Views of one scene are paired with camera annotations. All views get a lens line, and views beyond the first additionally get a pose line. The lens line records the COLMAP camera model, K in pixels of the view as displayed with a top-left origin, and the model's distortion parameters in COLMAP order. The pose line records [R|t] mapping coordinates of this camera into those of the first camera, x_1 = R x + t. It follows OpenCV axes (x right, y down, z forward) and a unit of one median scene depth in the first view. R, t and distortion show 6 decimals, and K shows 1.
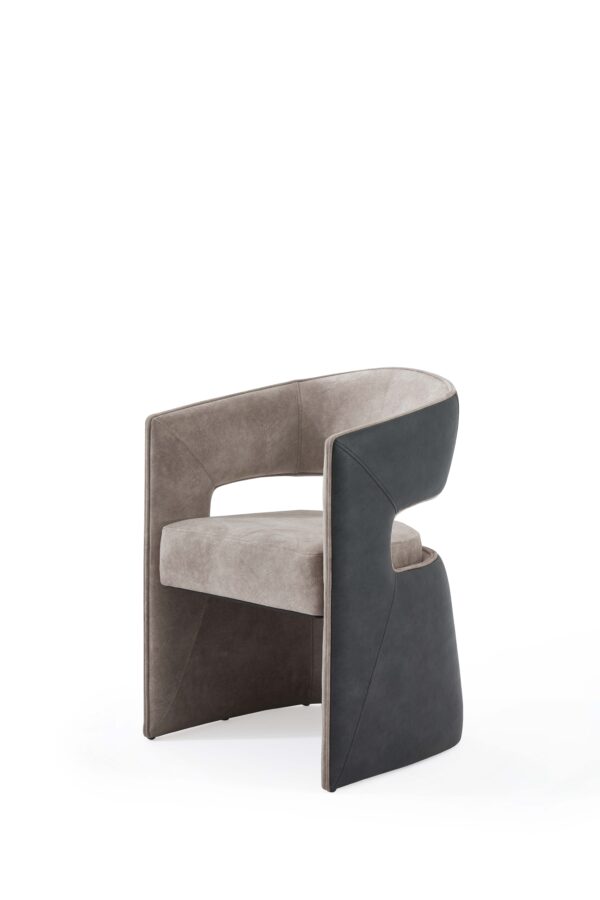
lens RADIAL K [[1769.5, 0, 298.9], [0, 1769.5, 454.6], [0, 0, 1]] dist [-0.051770, 0.000000]
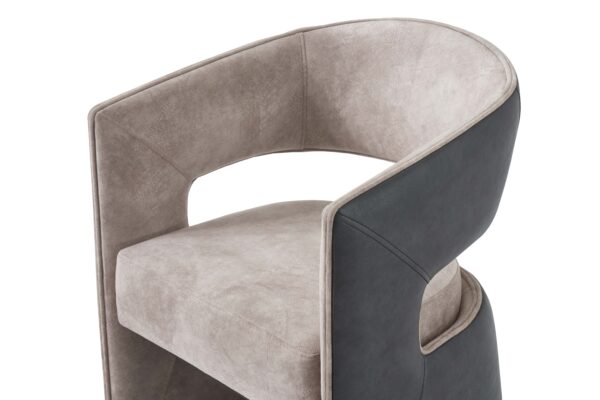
lens RADIAL K [[1179.7, 0, 290.1], [0, 1179.7, 180.7], [0, 0, 1]] dist [-0.051770, 0.000000]
pose [[0.998300, 0.007978, -0.057738, 0.025522], [0.007646, 0.964102, 0.265423, -0.121991], [0.057783, -0.265413, 0.962402, 0.527195]]
